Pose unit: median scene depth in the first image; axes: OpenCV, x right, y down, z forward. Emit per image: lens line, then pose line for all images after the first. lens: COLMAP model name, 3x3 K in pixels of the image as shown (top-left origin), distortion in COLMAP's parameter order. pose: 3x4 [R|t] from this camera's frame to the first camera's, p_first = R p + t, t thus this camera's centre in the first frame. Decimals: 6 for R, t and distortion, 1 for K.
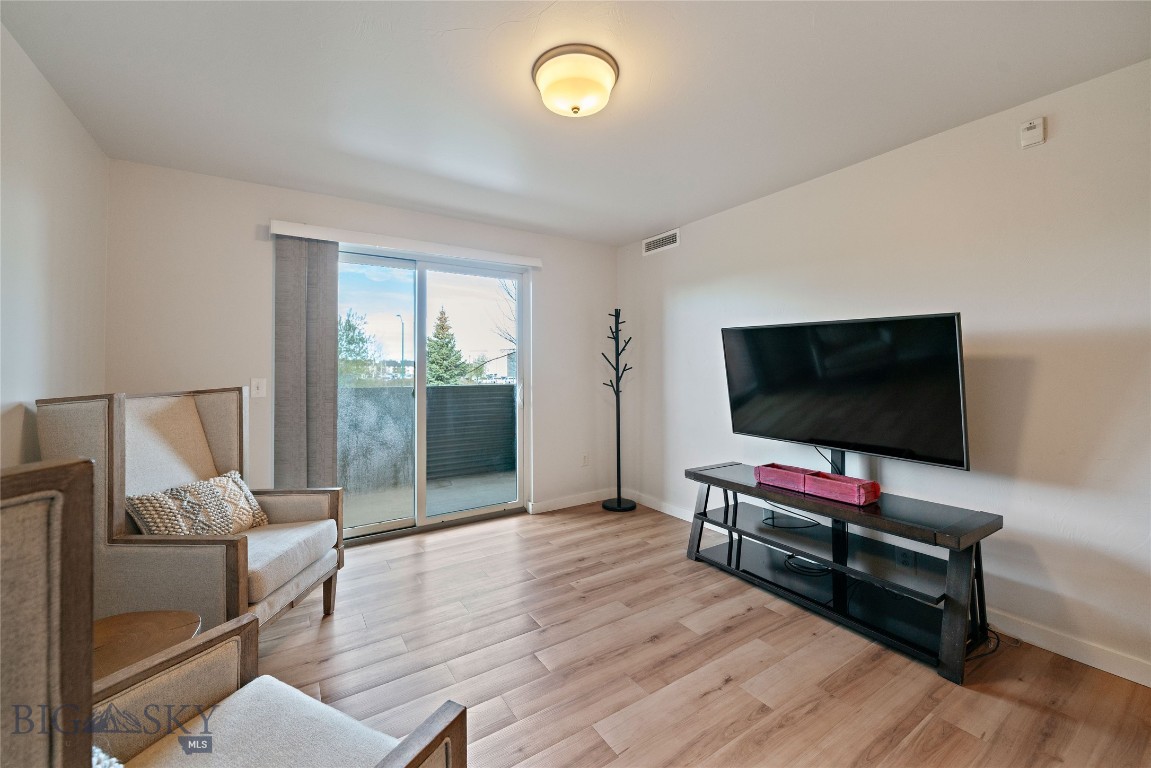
lens RADIAL K [[446.9, 0, 570.5], [0, 446.9, 362.4], [0, 0, 1]] dist [-0.000731, 0.000106]
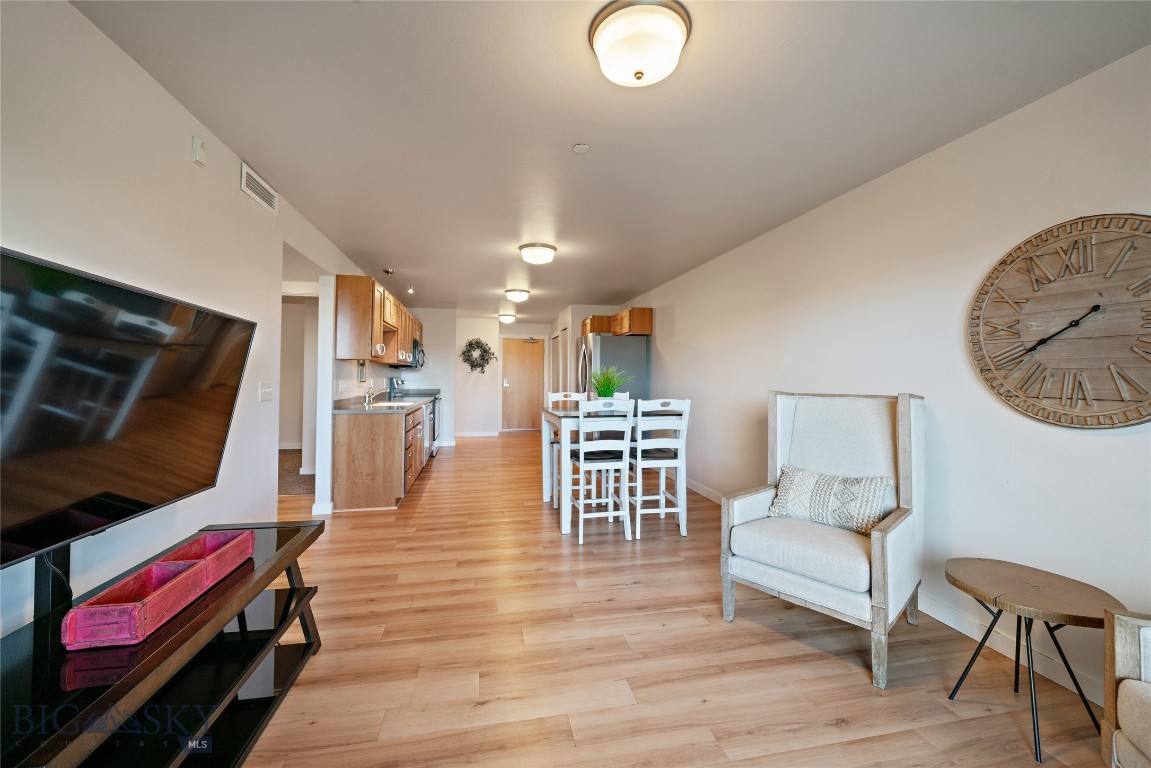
lens RADIAL K [[461.2, 0, 578.0], [0, 461.2, 368.2], [0, 0, 1]] dist [-0.000180, -0.000222]
pose [[-0.931187, 0.008620, 0.364439, -0.128015], [-0.003881, 0.999429, -0.033557, 0.016929], [-0.364520, -0.032662, -0.930622, 1.163226]]
